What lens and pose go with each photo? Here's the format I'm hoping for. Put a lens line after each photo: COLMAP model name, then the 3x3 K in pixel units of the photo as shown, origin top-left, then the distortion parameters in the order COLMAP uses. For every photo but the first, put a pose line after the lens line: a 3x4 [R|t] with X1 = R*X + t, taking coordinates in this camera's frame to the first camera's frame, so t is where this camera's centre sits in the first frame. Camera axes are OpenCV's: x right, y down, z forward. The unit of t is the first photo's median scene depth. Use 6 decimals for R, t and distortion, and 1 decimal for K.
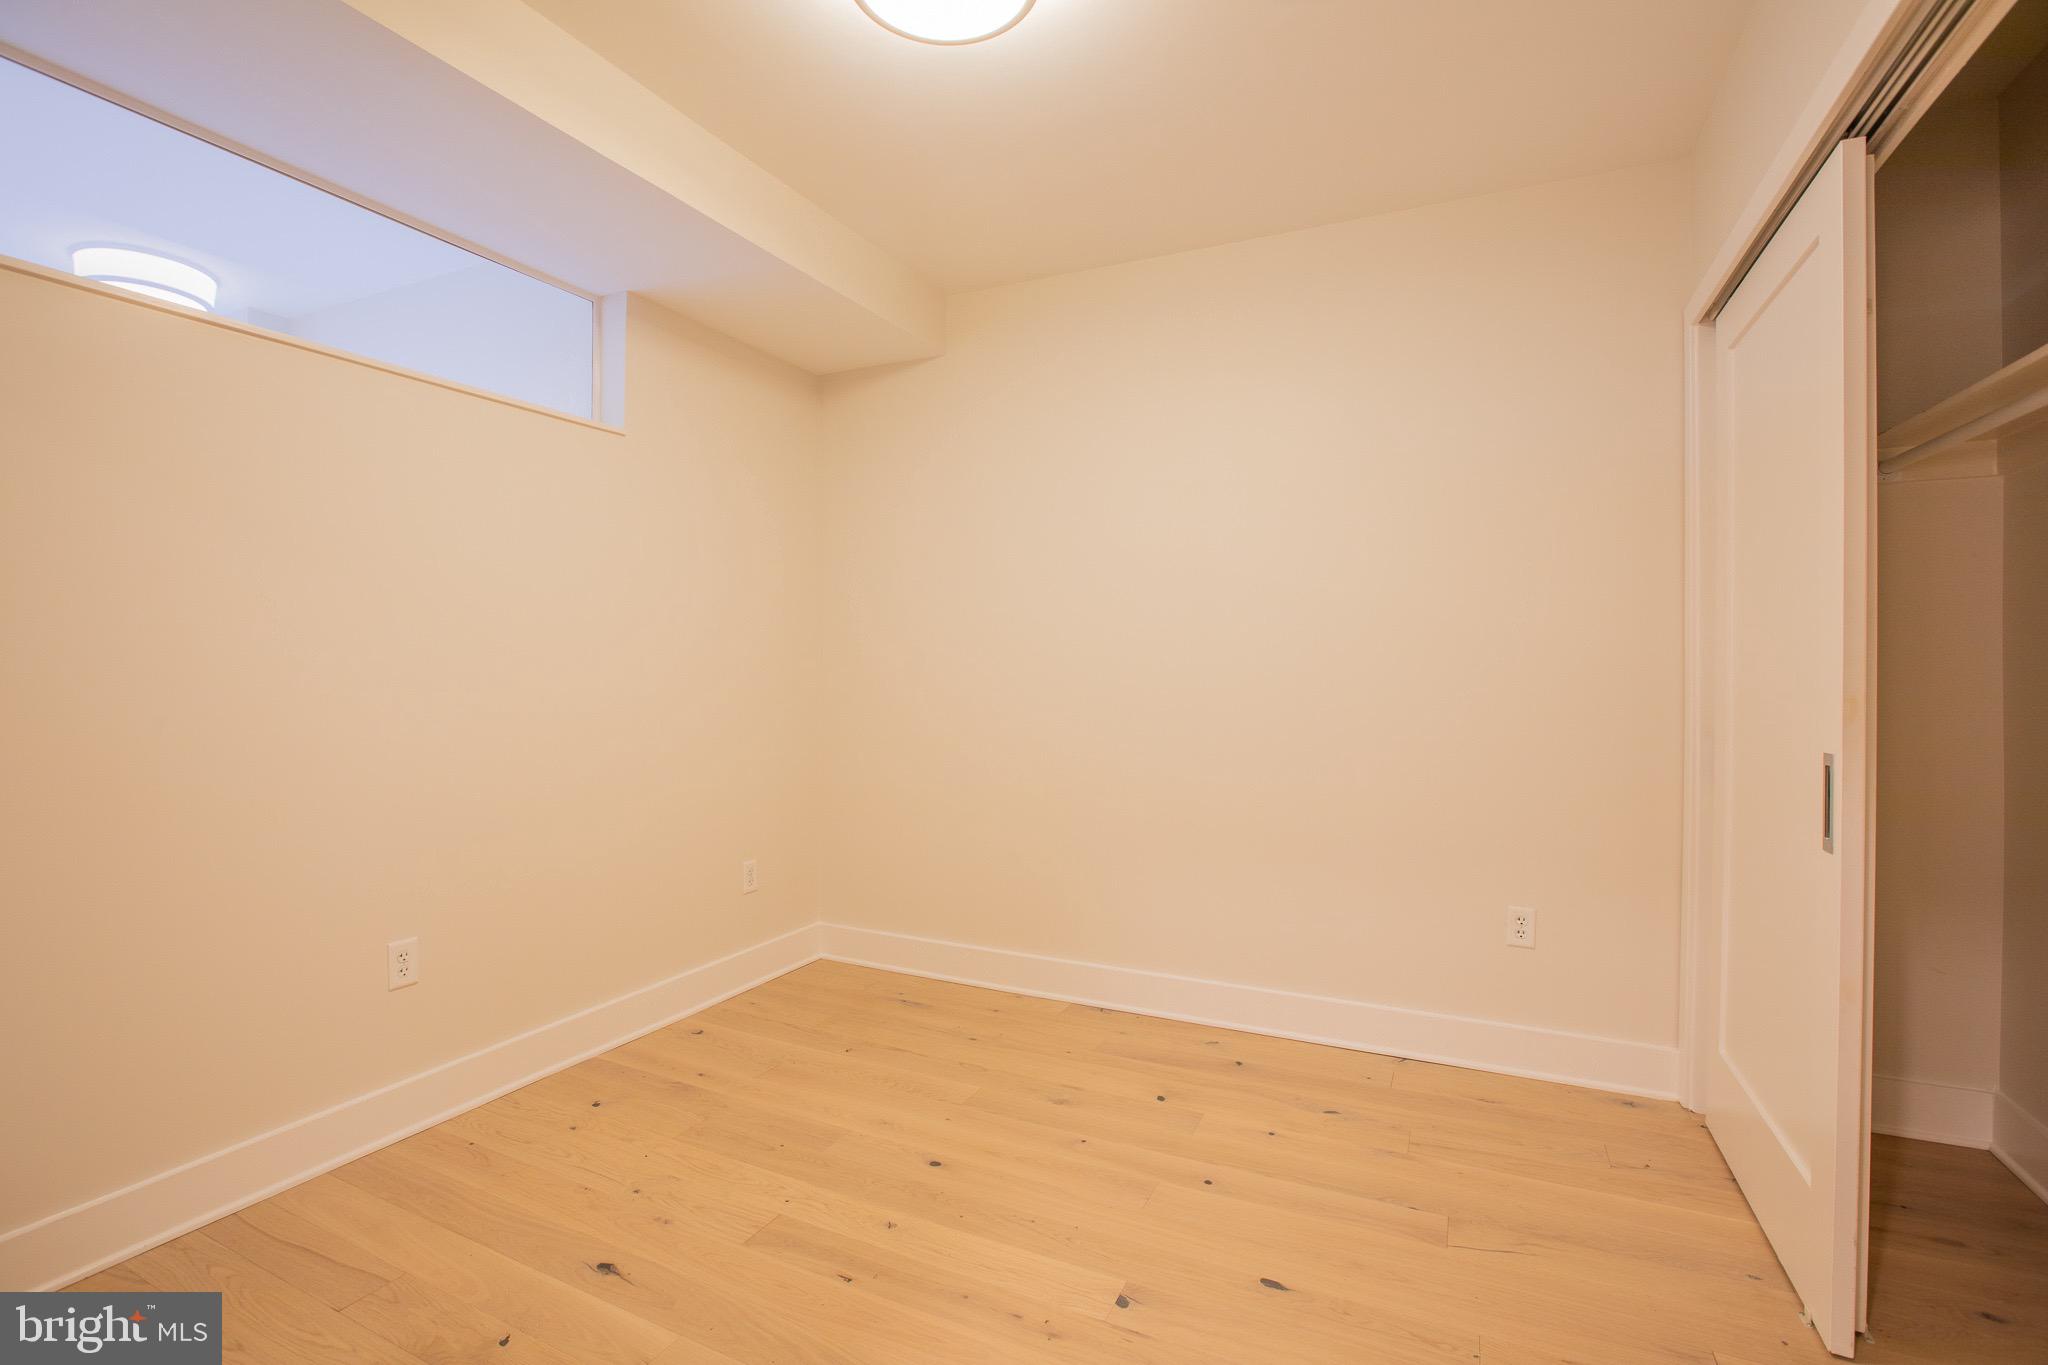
lens RADIAL K [[935.1, 0, 1033.0], [0, 935.1, 672.8], [0, 0, 1]] dist [-0.032988, 0.000123]
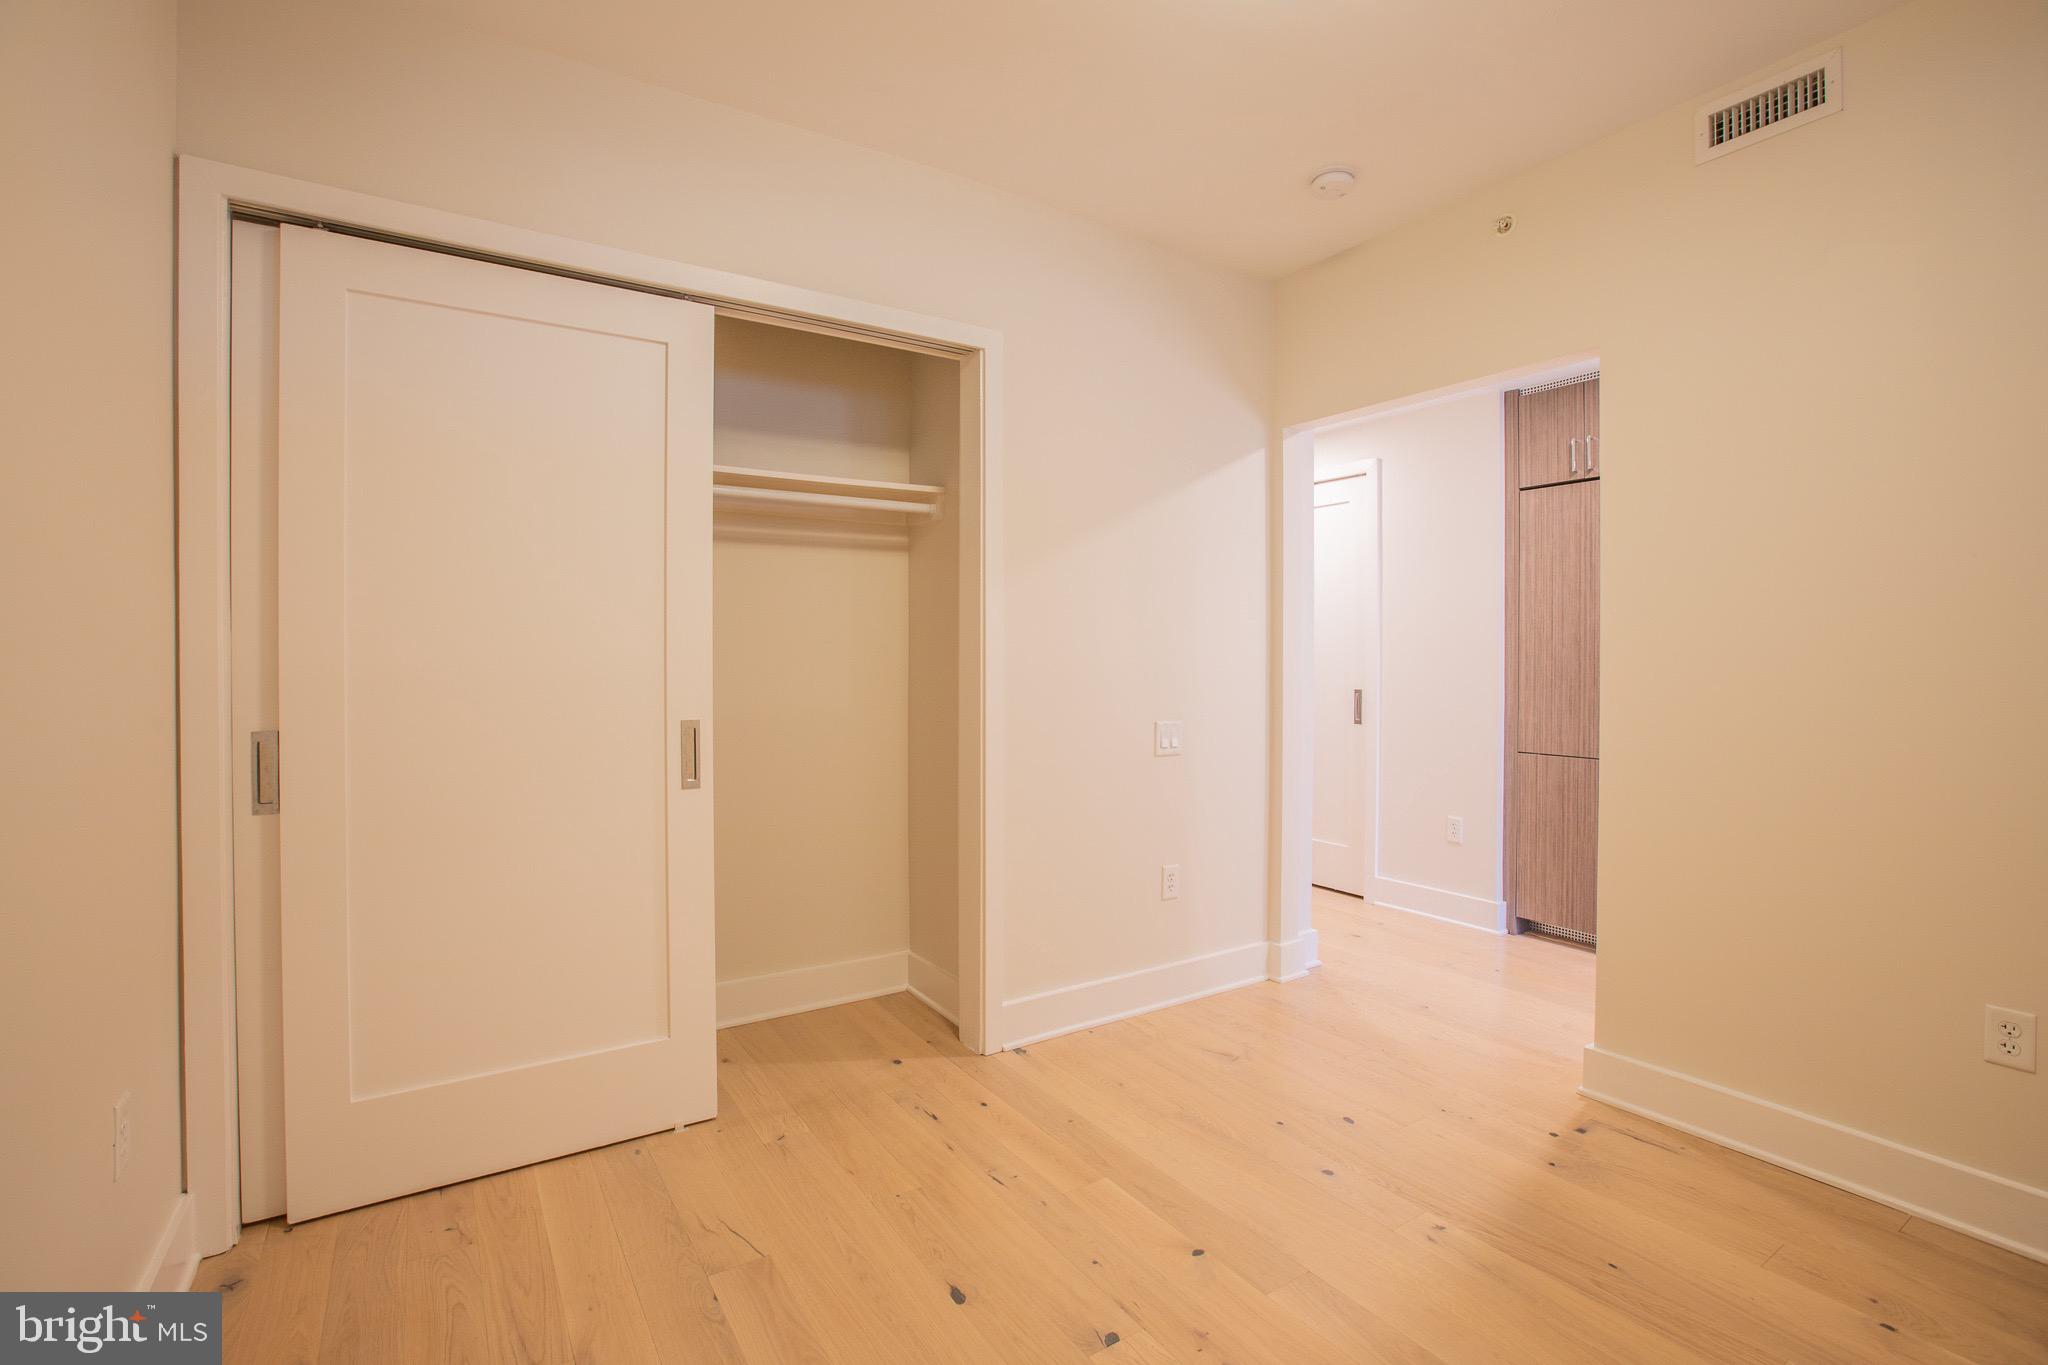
lens RADIAL K [[935.1, 0, 1033.0], [0, 935.1, 672.8], [0, 0, 1]] dist [-0.032988, 0.000123]
pose [[-0.855085, -0.007909, 0.518428, -0.314458], [-0.000486, 0.999895, 0.014454, -0.002943], [-0.518488, 0.012108, -0.854999, 1.843513]]
